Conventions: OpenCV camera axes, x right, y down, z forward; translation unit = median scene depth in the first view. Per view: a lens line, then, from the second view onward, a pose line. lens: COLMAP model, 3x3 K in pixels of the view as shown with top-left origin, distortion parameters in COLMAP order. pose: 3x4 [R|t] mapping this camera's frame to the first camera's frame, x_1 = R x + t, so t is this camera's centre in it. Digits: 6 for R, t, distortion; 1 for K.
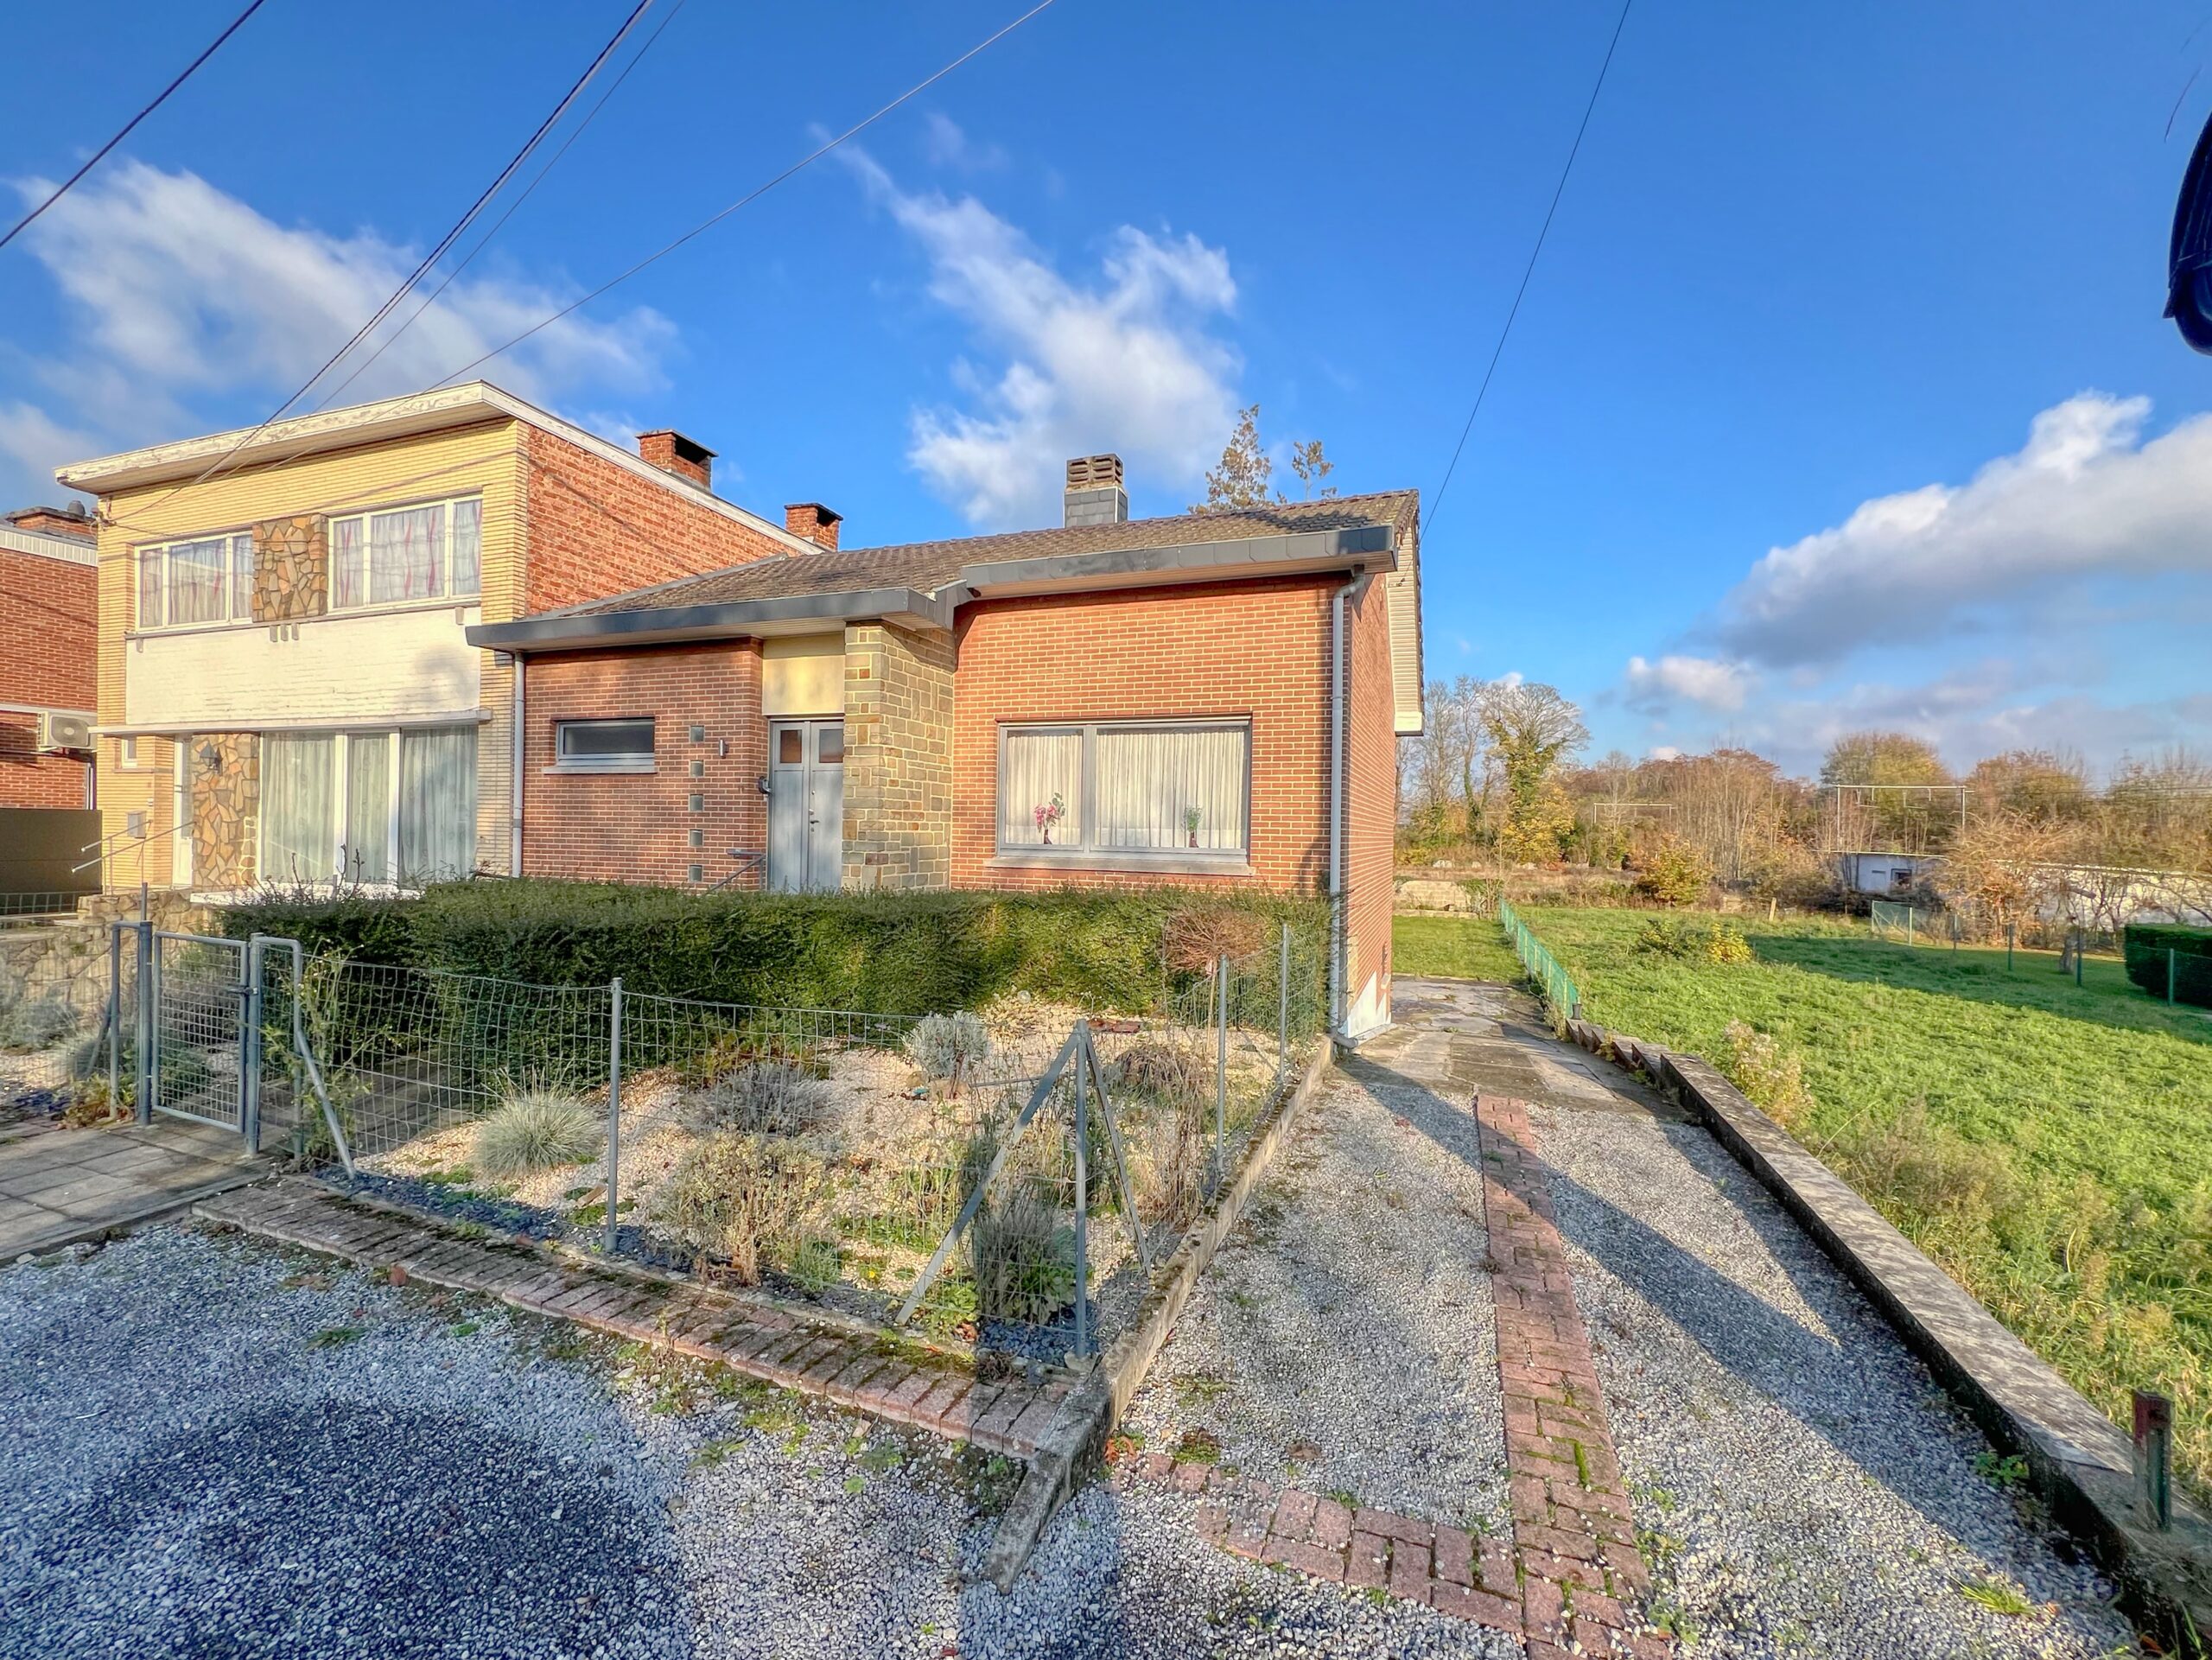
lens RADIAL K [[910.6, 0, 1101.6], [0, 910.6, 836.0], [0, 0, 1]] dist [0.004813, 0.001213]
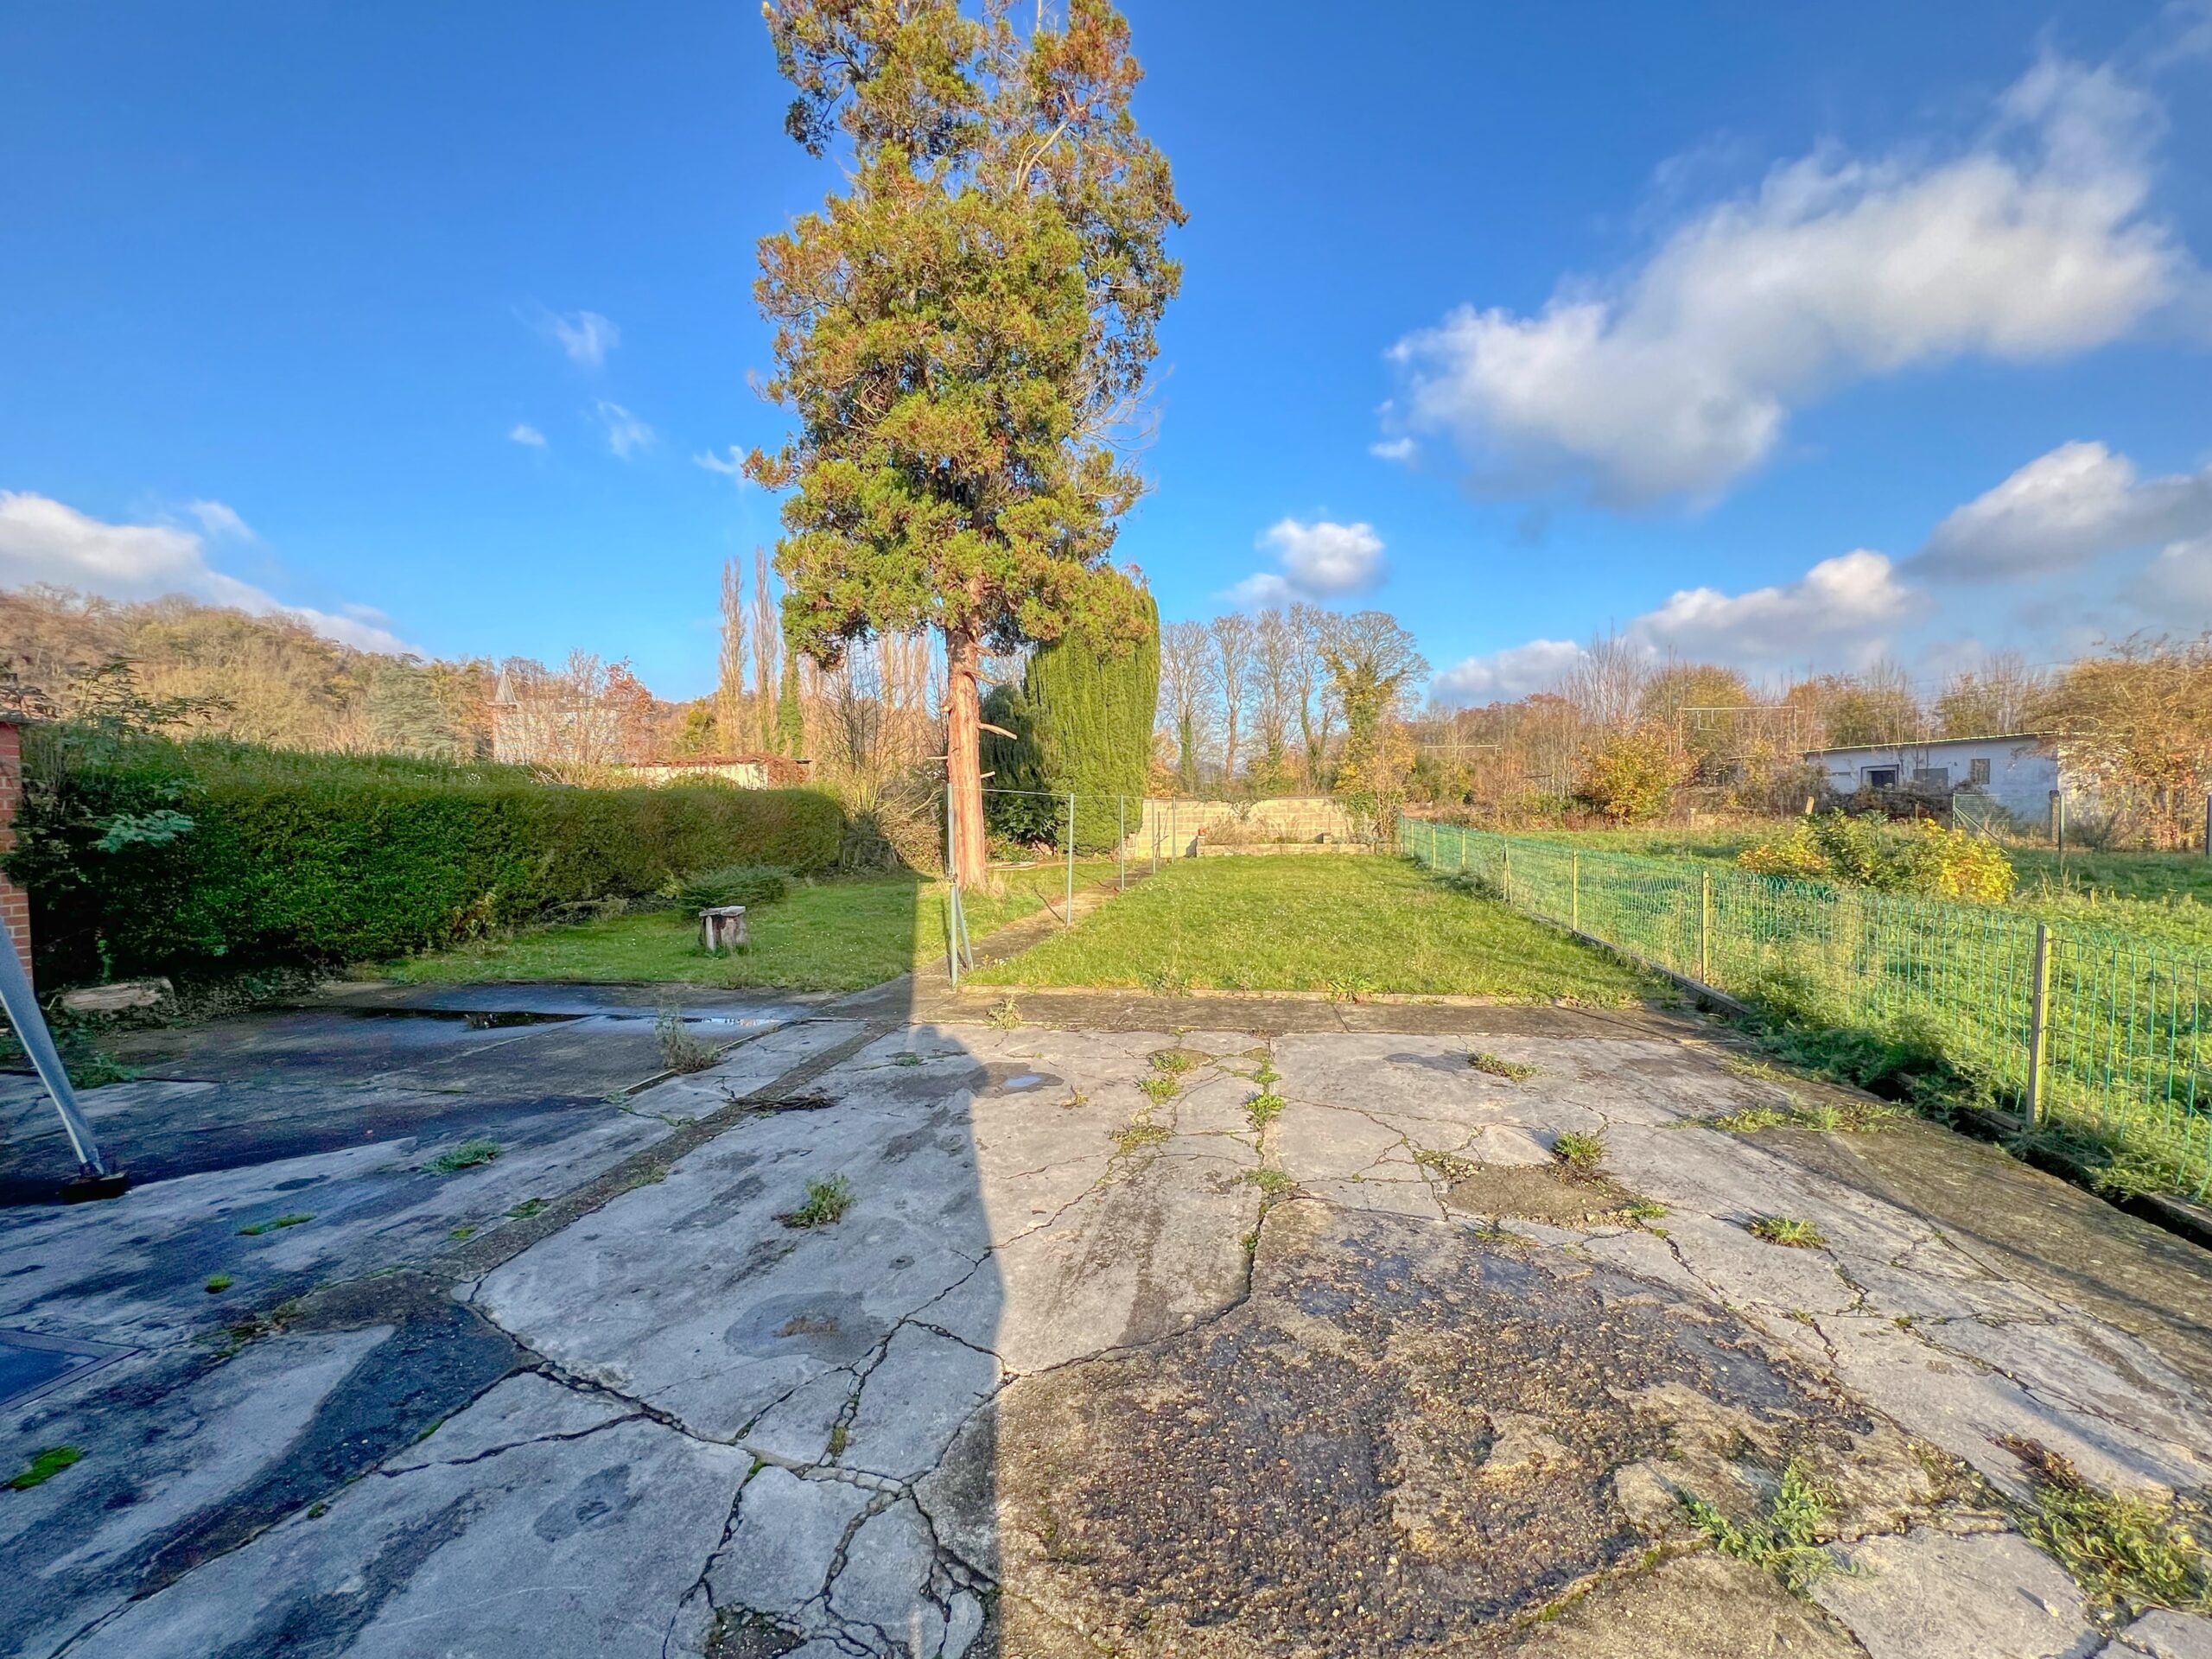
lens RADIAL K [[910.6, 0, 1106.5], [0, 910.6, 838.8], [0, 0, 1]] dist [0.004813, 0.001213]
pose [[0.983755, -0.040499, 0.174889, 0.097062], [0.033643, 0.998551, 0.041989, 0.037124], [-0.176336, -0.035424, 0.983692, 0.319119]]
